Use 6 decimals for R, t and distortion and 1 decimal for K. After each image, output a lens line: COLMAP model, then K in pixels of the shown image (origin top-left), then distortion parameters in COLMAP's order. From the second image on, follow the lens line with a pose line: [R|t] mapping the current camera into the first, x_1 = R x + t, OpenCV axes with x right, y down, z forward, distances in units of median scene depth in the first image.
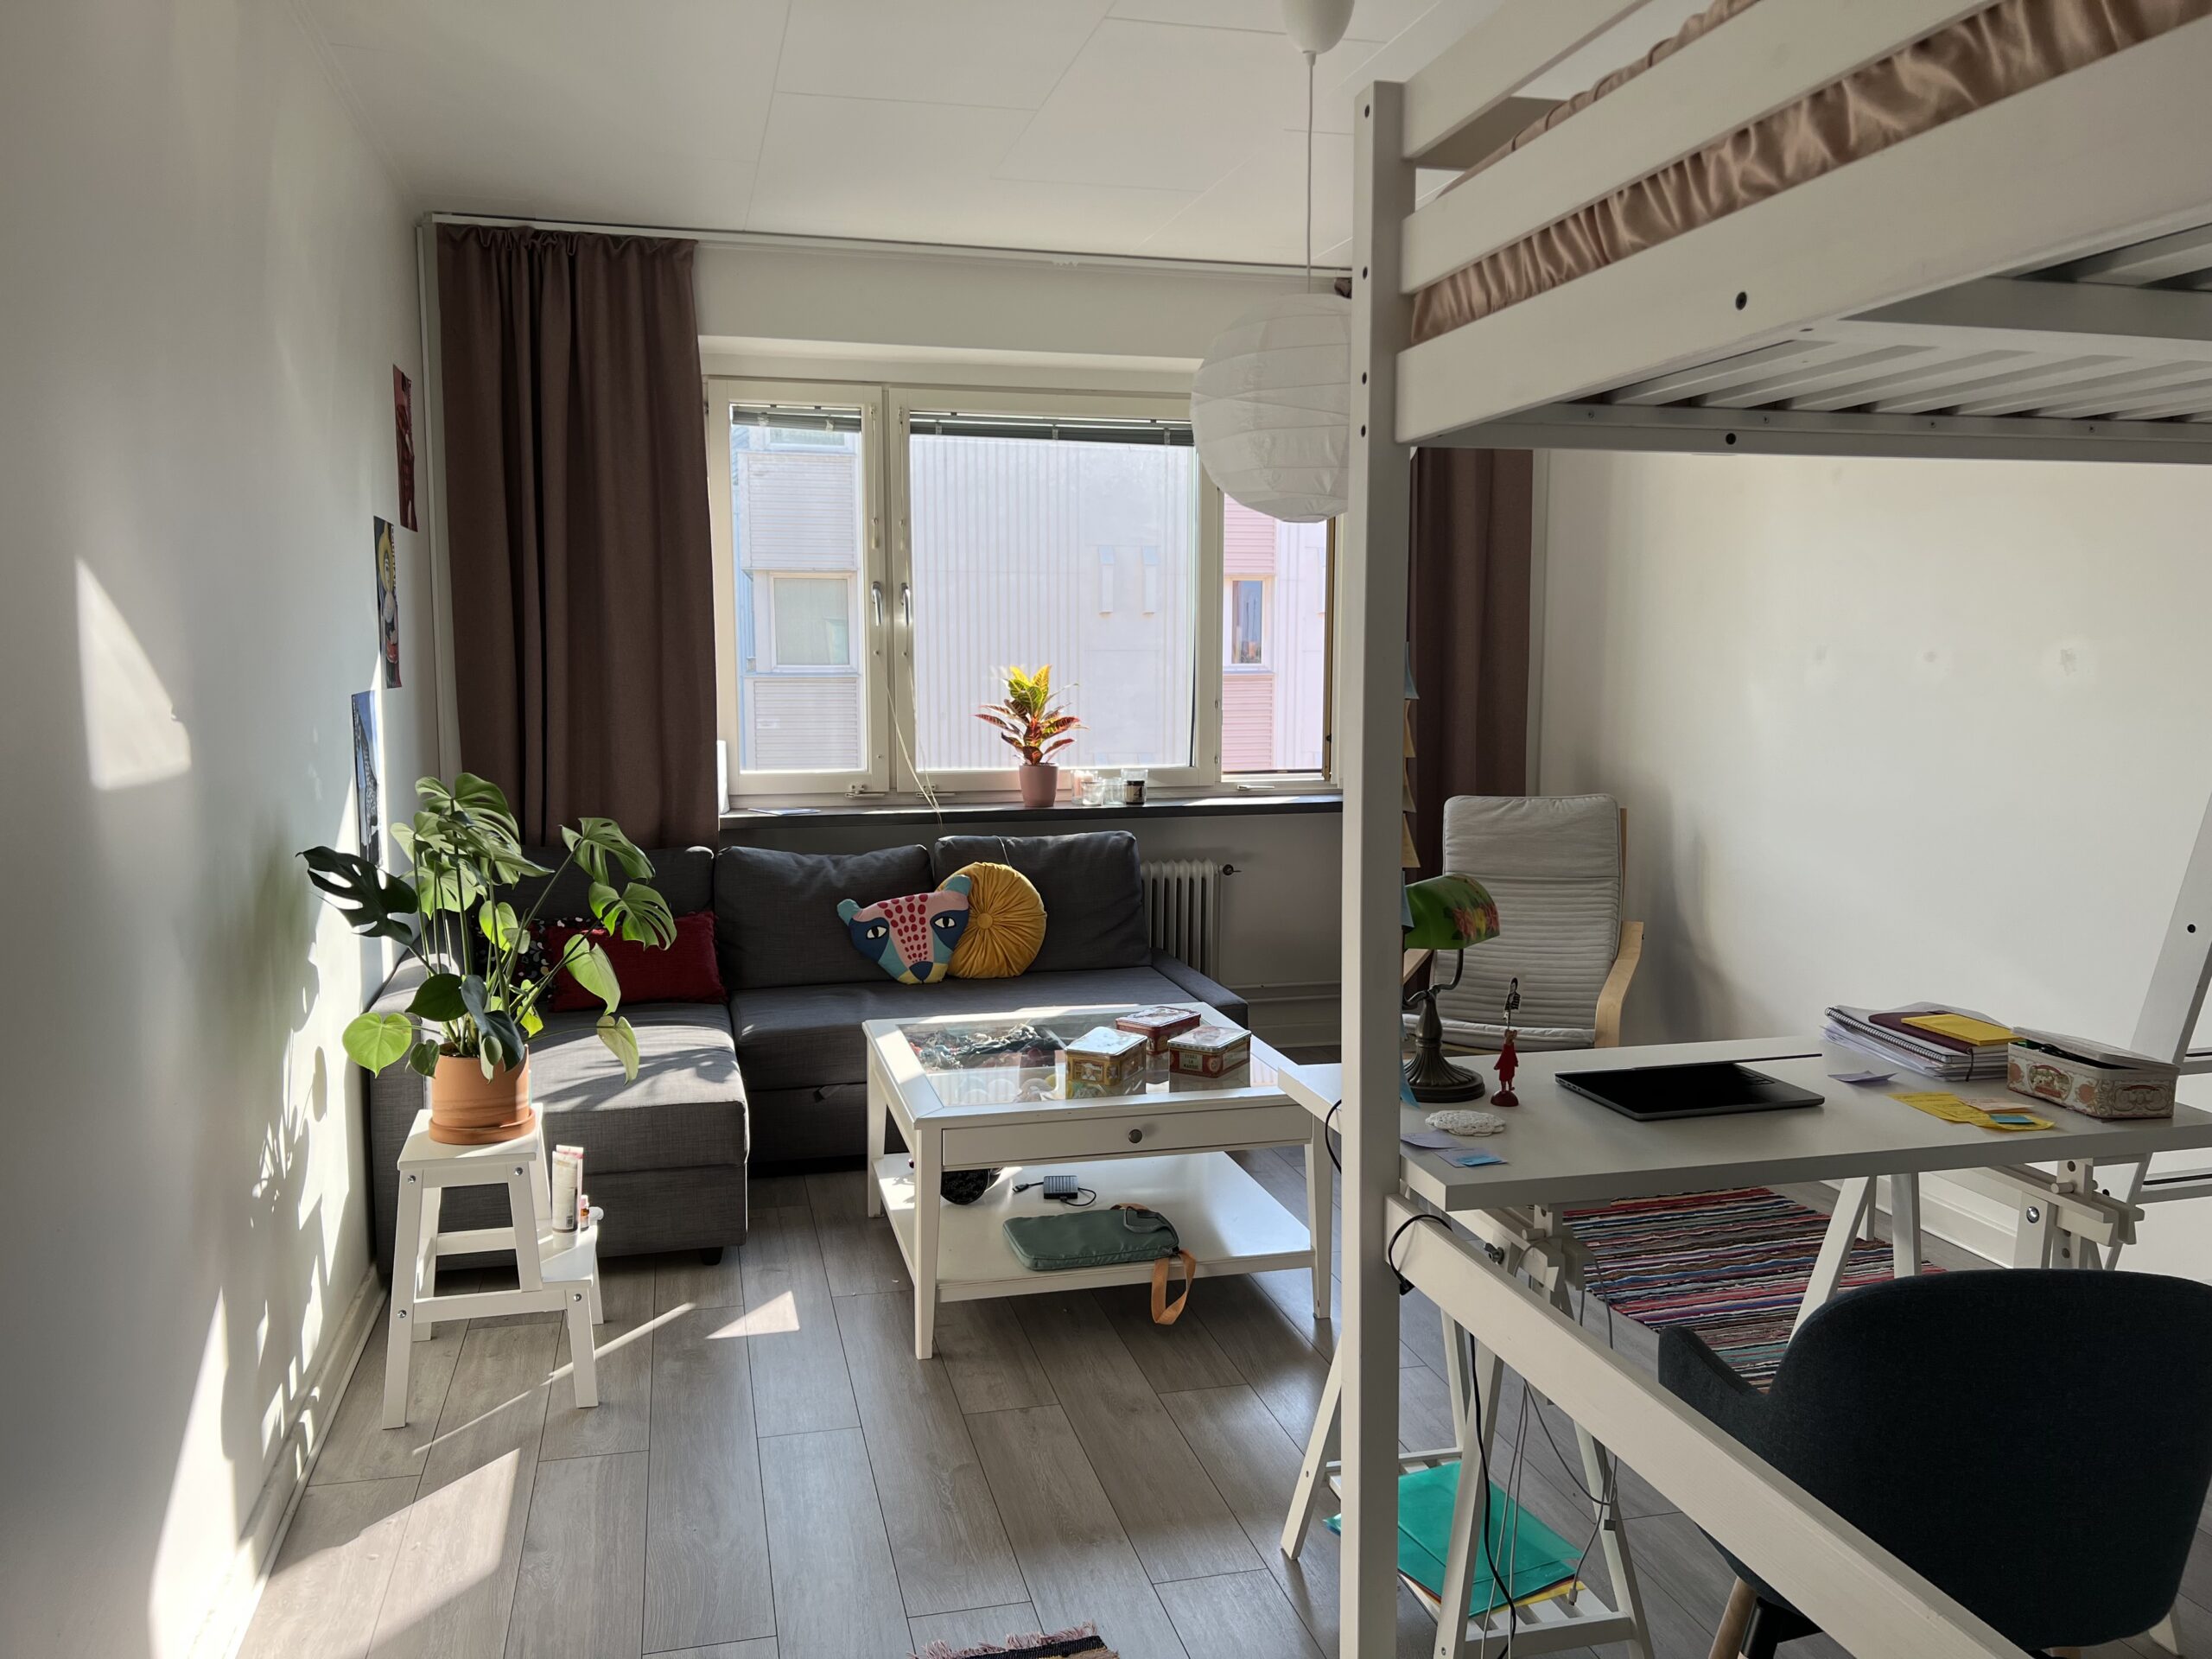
lens RADIAL K [[1698.4, 0, 1104.6], [0, 1698.4, 861.1], [0, 0, 1]] dist [0.040301, -0.004719]
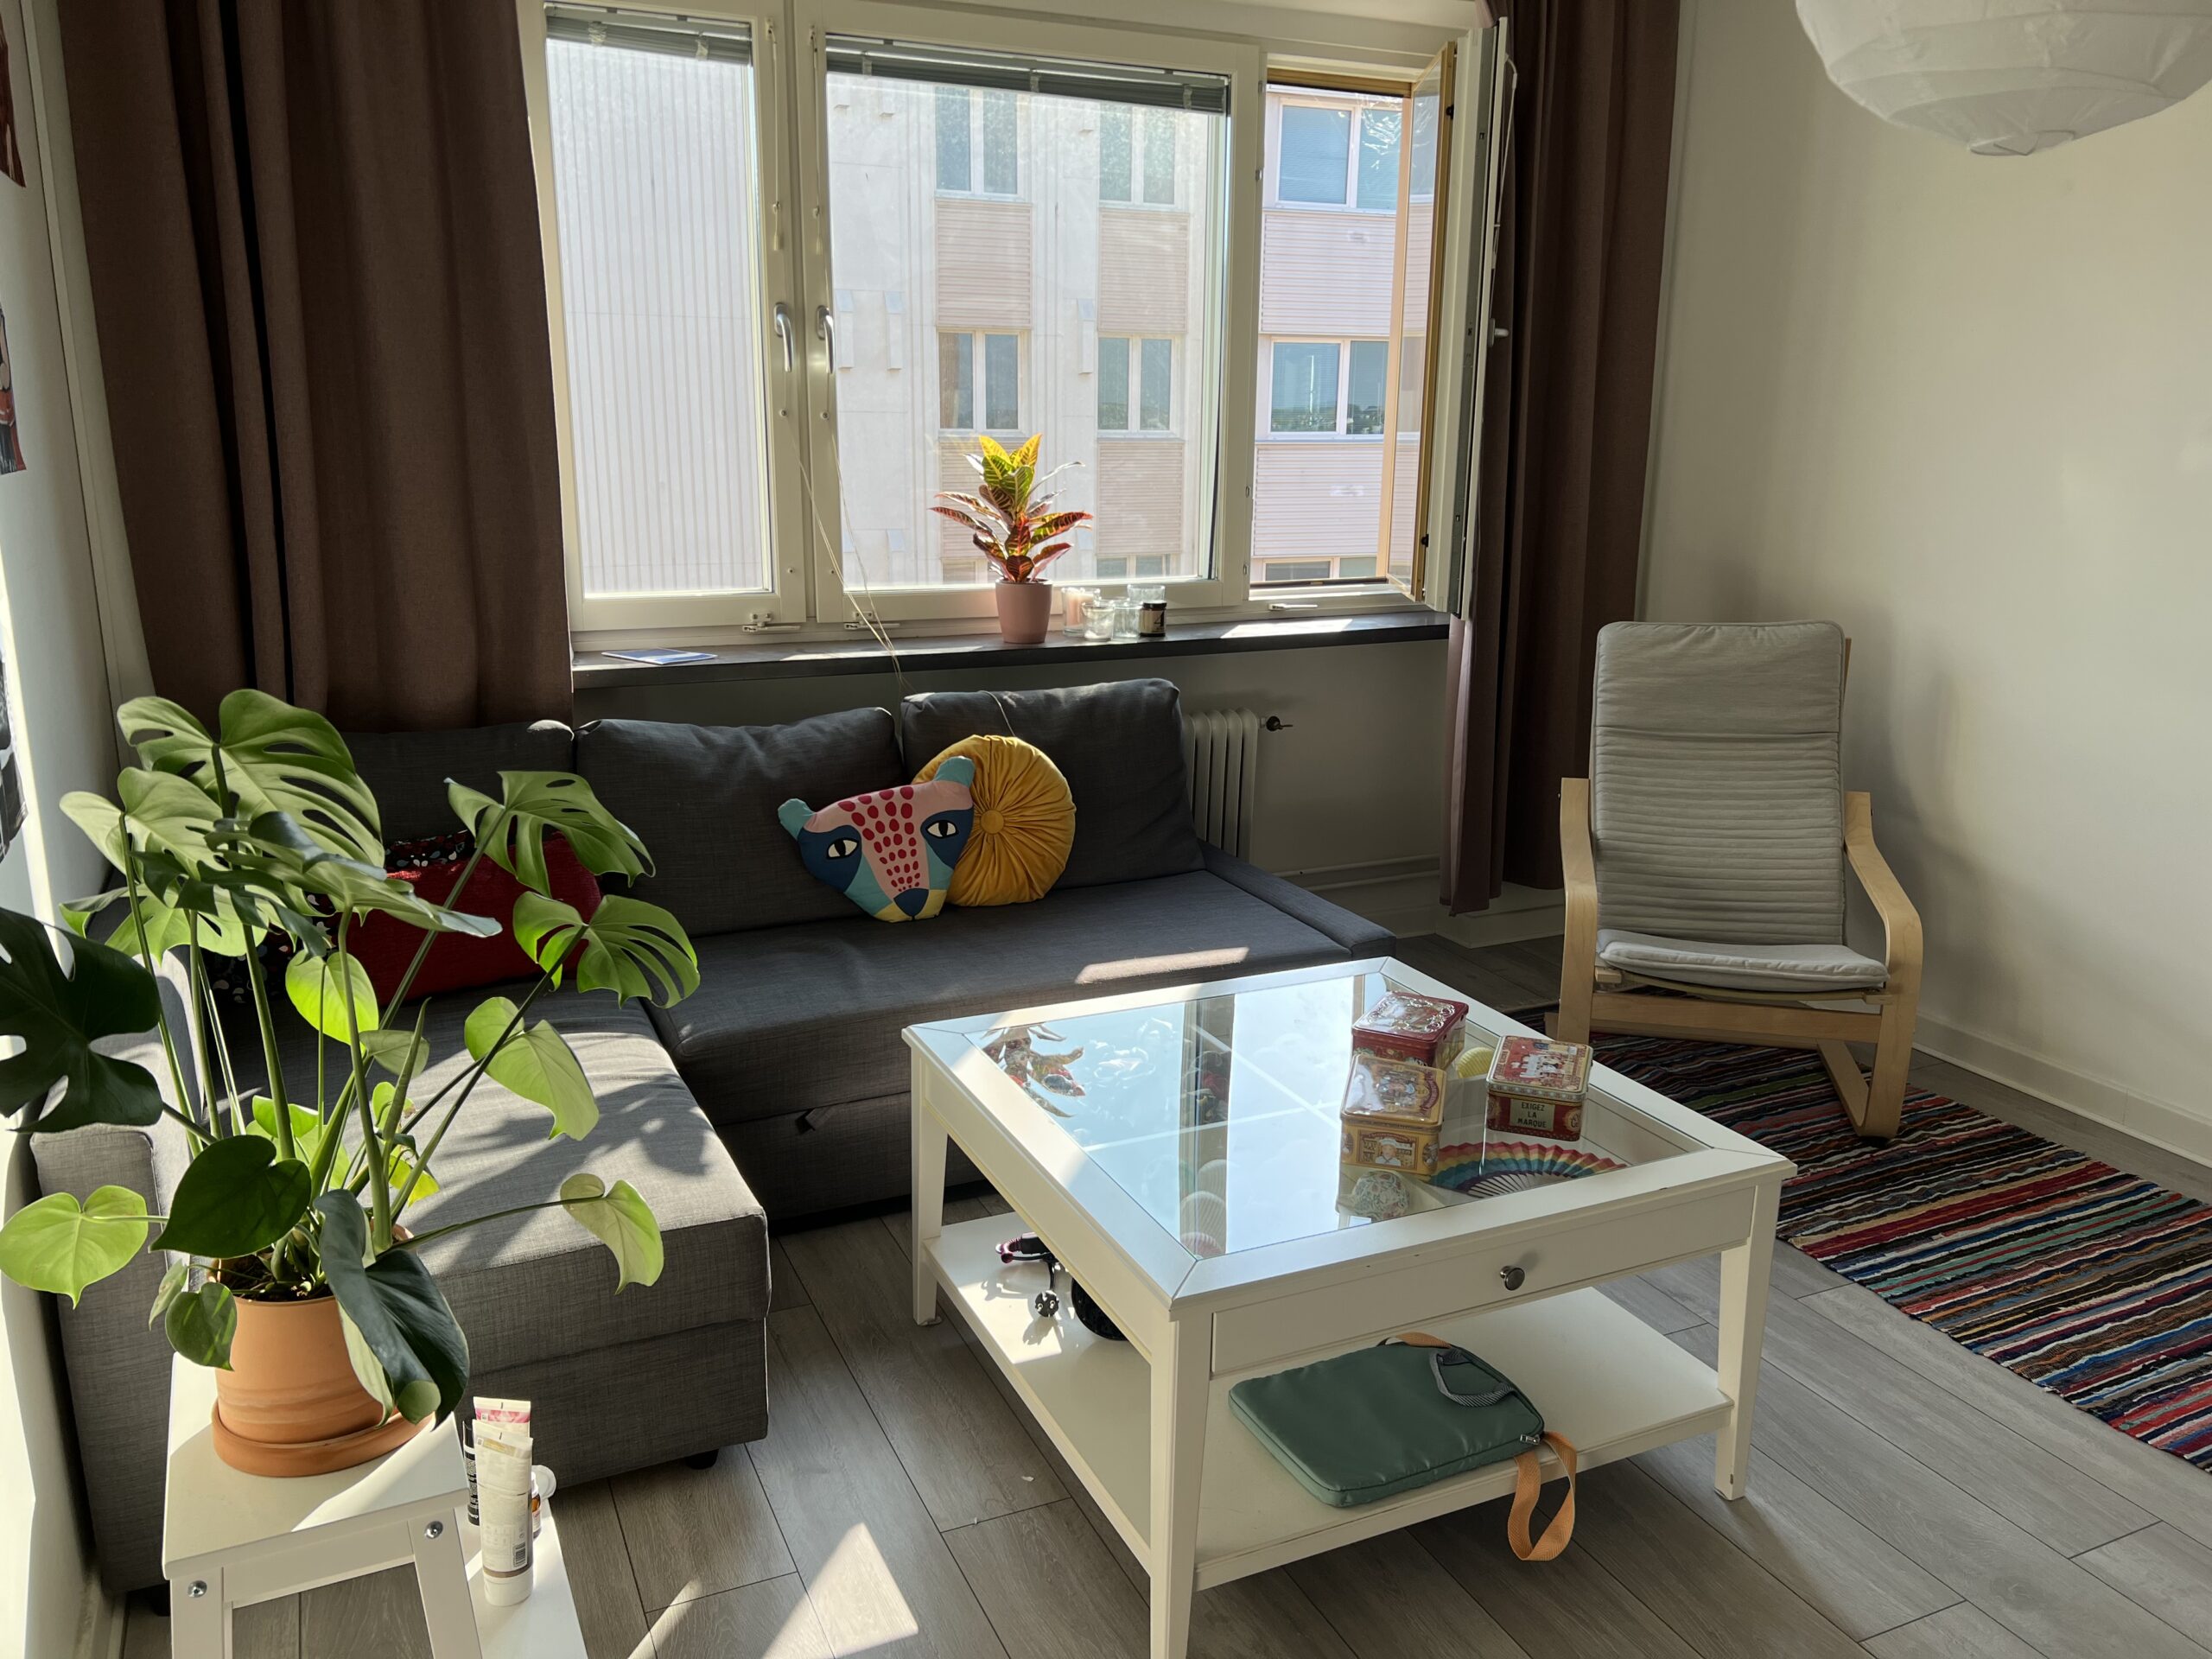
lens RADIAL K [[1698.4, 0, 1104.6], [0, 1698.4, 861.1], [0, 0, 1]] dist [0.040301, -0.004719]
pose [[0.984015, -0.038308, 0.173915, -0.145321], [0.014930, 0.990897, 0.133792, -0.039604], [-0.177458, -0.129056, 0.975630, 0.323741]]
